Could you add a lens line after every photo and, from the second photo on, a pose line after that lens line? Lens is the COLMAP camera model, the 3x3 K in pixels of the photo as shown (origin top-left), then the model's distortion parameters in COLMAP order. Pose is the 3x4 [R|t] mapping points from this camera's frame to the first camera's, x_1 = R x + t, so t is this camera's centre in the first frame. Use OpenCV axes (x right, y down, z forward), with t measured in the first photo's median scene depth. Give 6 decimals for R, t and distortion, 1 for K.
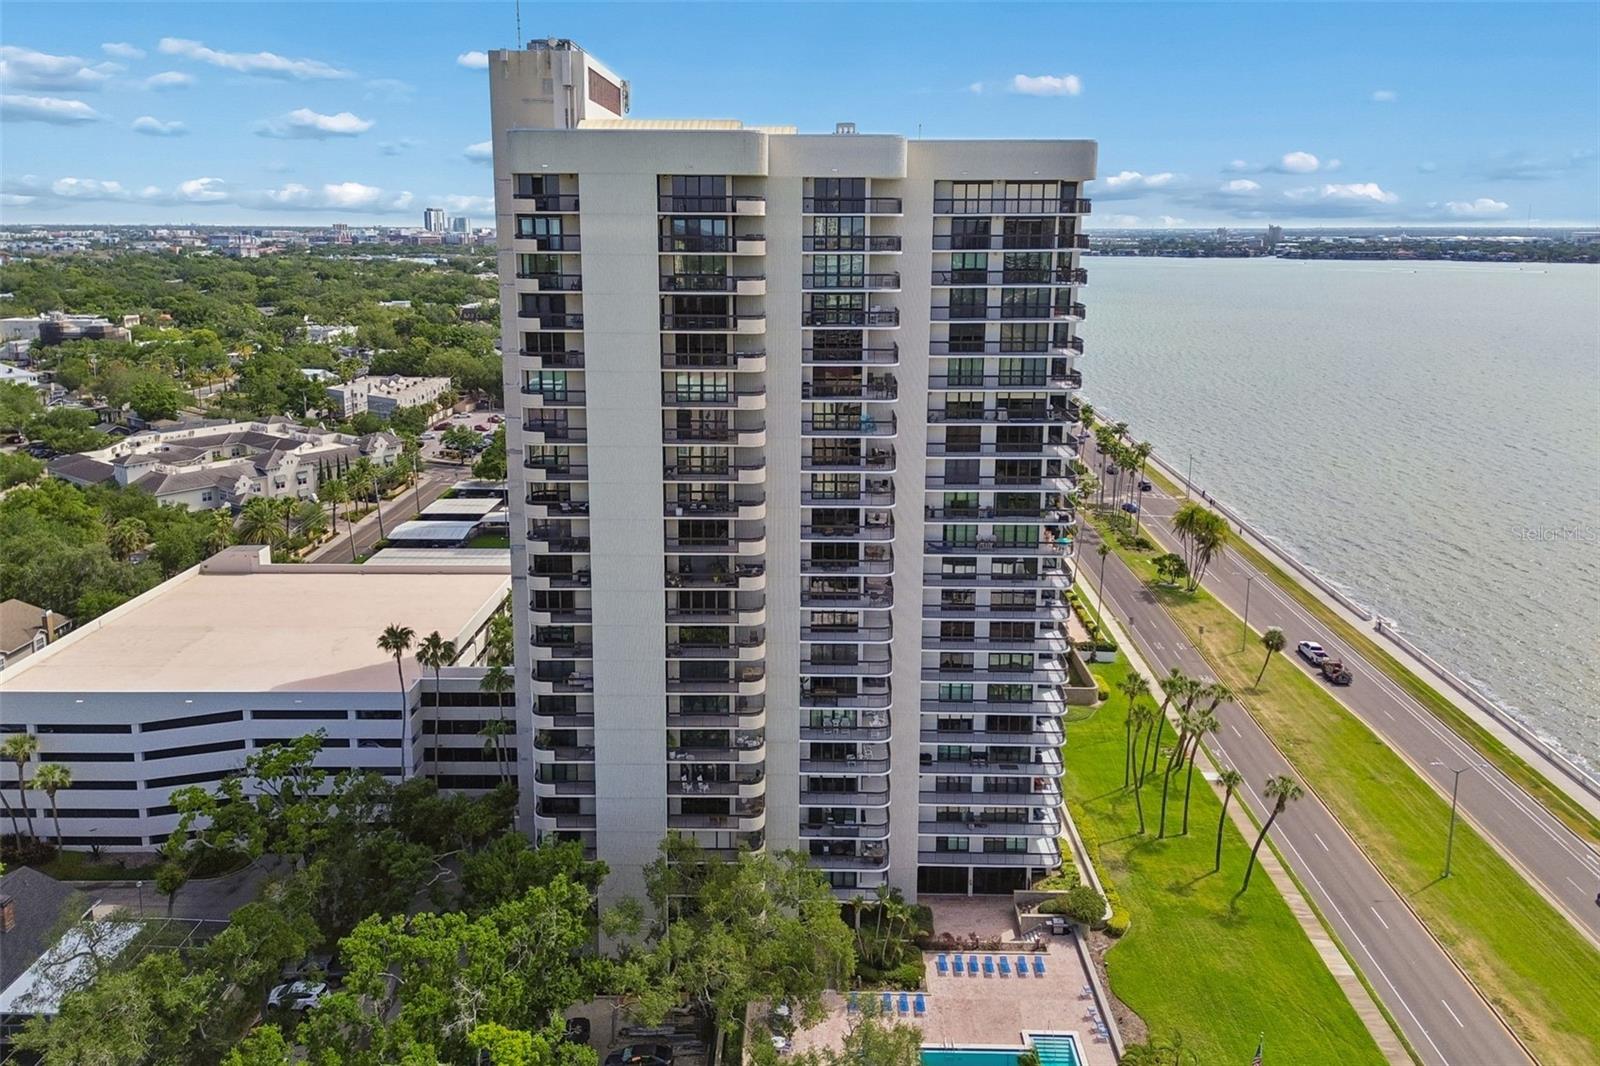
lens RADIAL K [[1174.5, 0, 785.3], [0, 1174.5, 443.8], [0, 0, 1]] dist [0.057045, -0.057025]
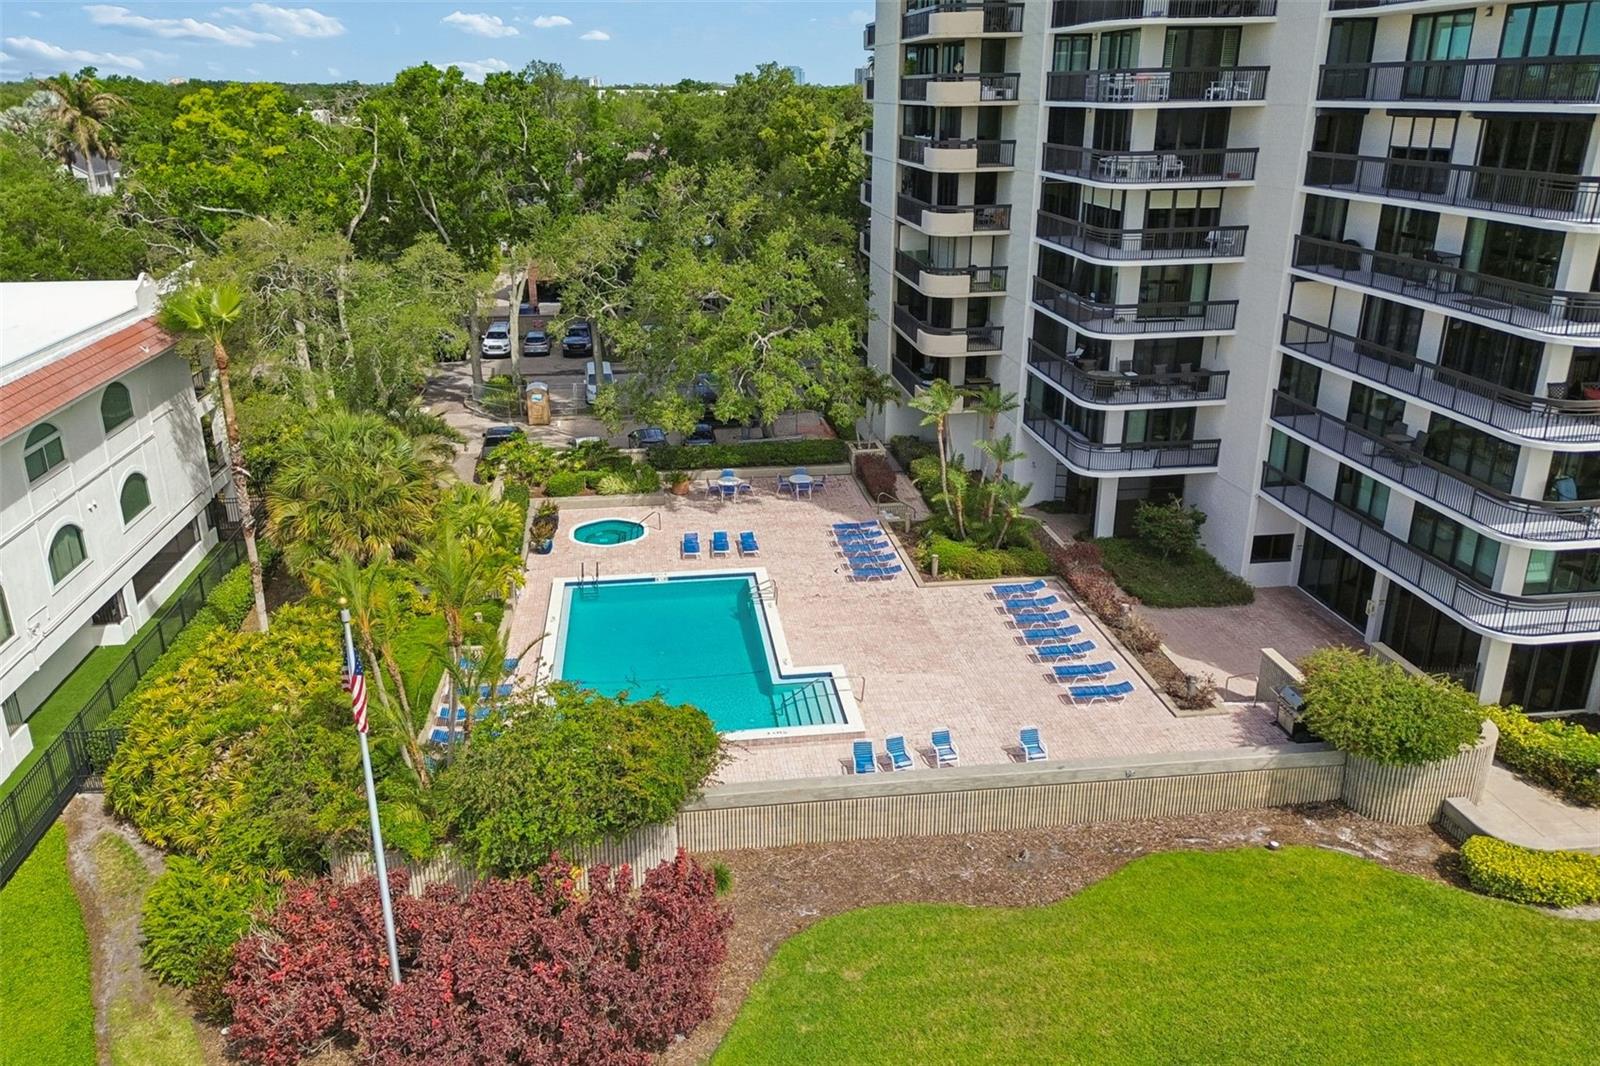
lens RADIAL K [[1136.3, 0, 797.2], [0, 1136.3, 511.2], [0, 0, 1]] dist [0.063981, -0.054860]
pose [[0.144070, 0.339364, -0.929557, 0.502094], [-0.172676, 0.933566, 0.314065, 0.270464], [0.974385, 0.115265, 0.193099, 0.784560]]
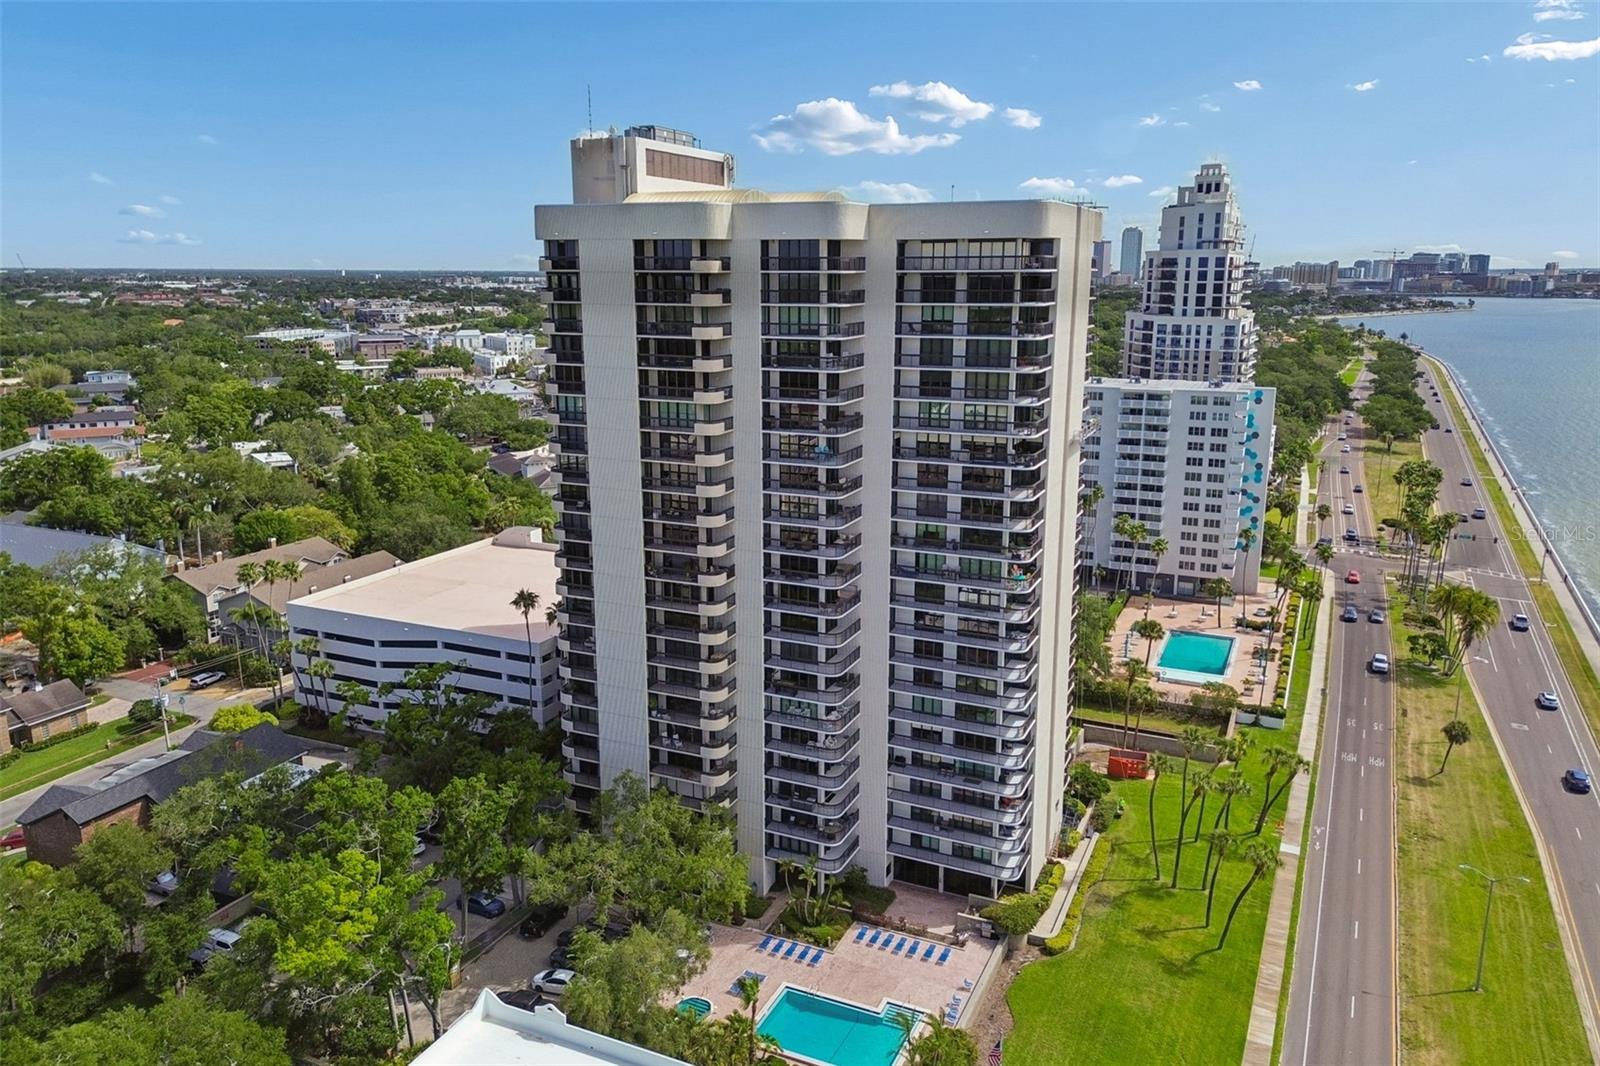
lens RADIAL K [[1133.3, 0, 799.3], [0, 1133.3, 510.5], [0, 0, 1]] dist [0.065978, -0.057915]
pose [[0.915380, 0.084438, -0.393636, 0.453422], [-0.073313, 0.996371, 0.043243, -0.008420], [0.395859, -0.010725, 0.918249, -0.022845]]
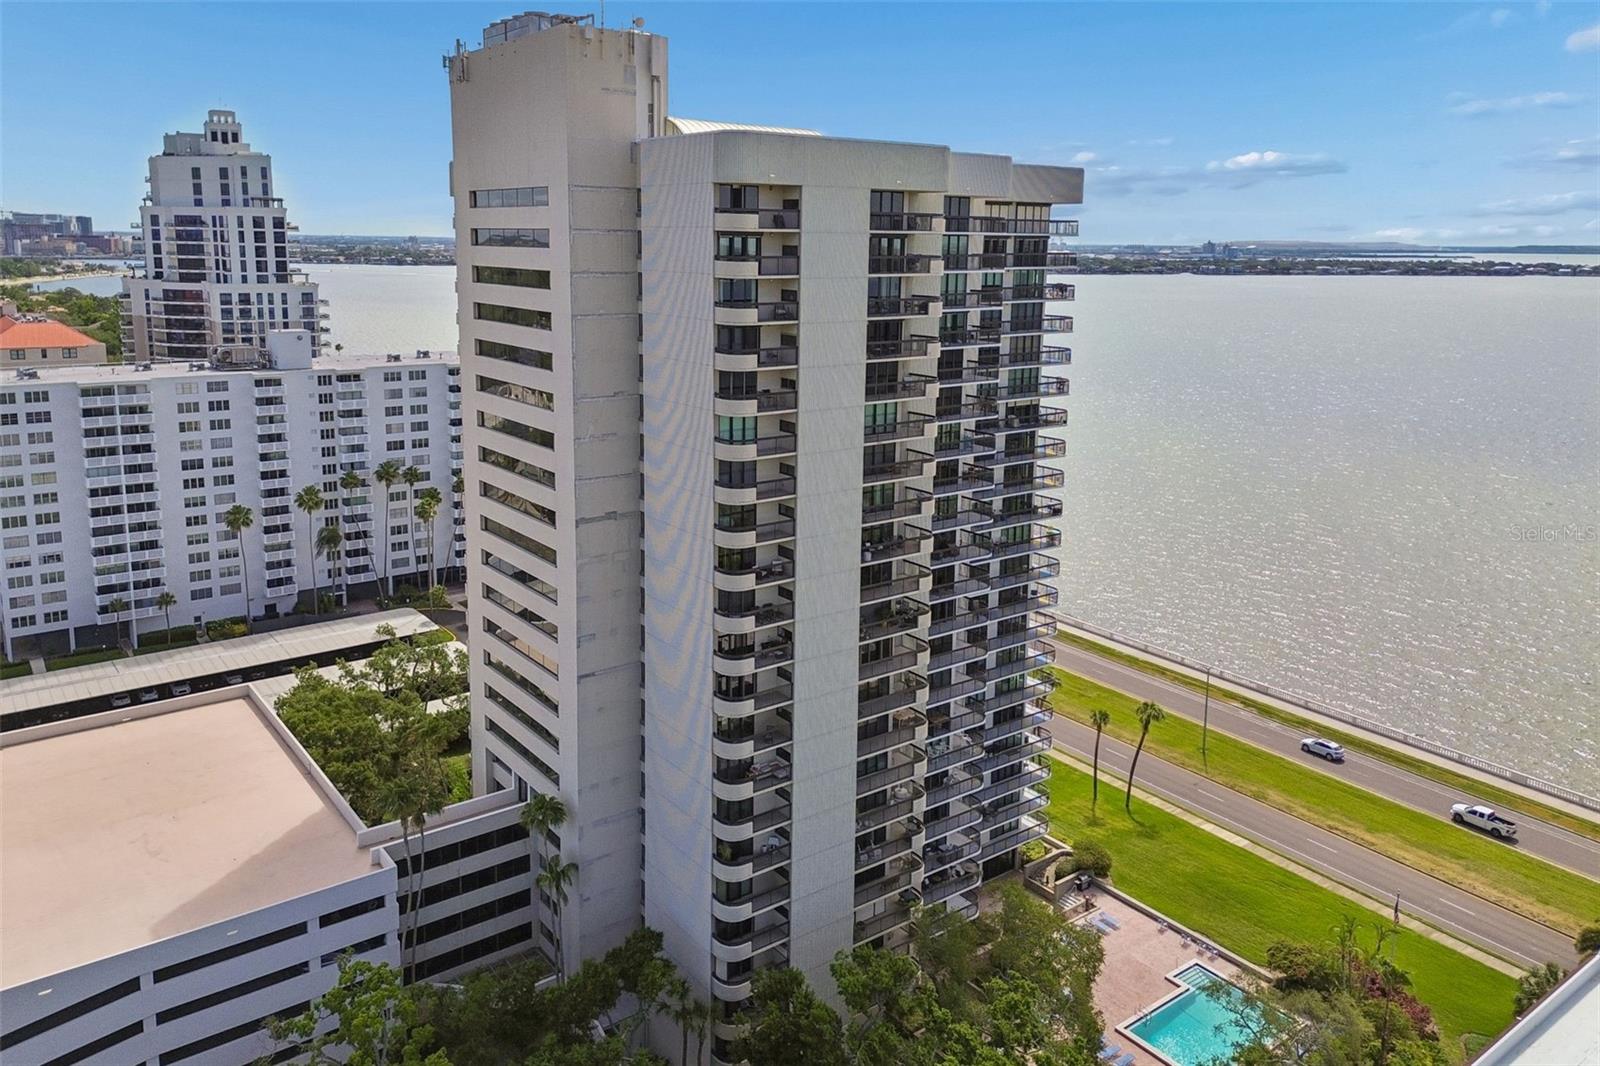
lens RADIAL K [[1174.5, 0, 785.3], [0, 1174.5, 443.8], [0, 0, 1]] dist [0.057045, -0.057025]
pose [[0.787581, -0.093652, 0.609053, -0.612384], [0.097420, 0.994877, 0.027003, -0.053647], [-0.608462, 0.038067, 0.792670, 0.282756]]
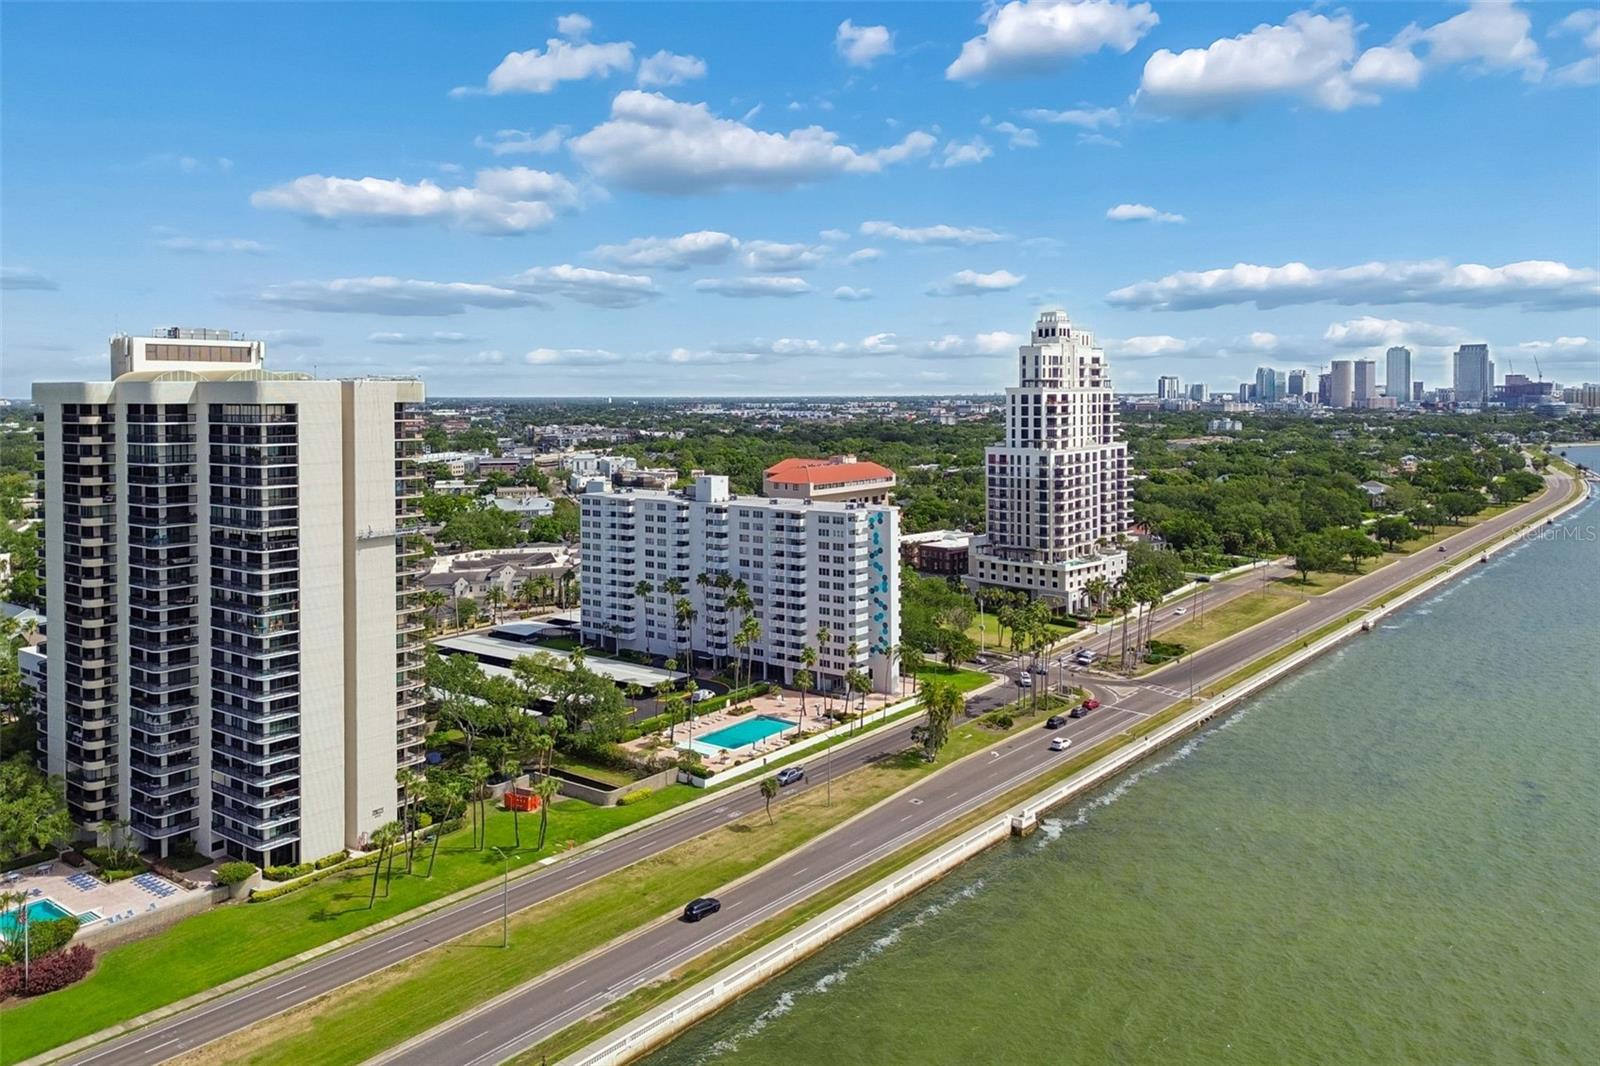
lens RADIAL K [[1172.5, 0, 811.7], [0, 1172.5, 414.1], [0, 0, 1]] dist [0.087483, -0.071899]
pose [[0.803783, 0.008007, -0.594868, 1.762531], [-0.103373, 0.986579, -0.126398, -0.072853], [0.585873, 0.163090, 0.793823, 0.119611]]
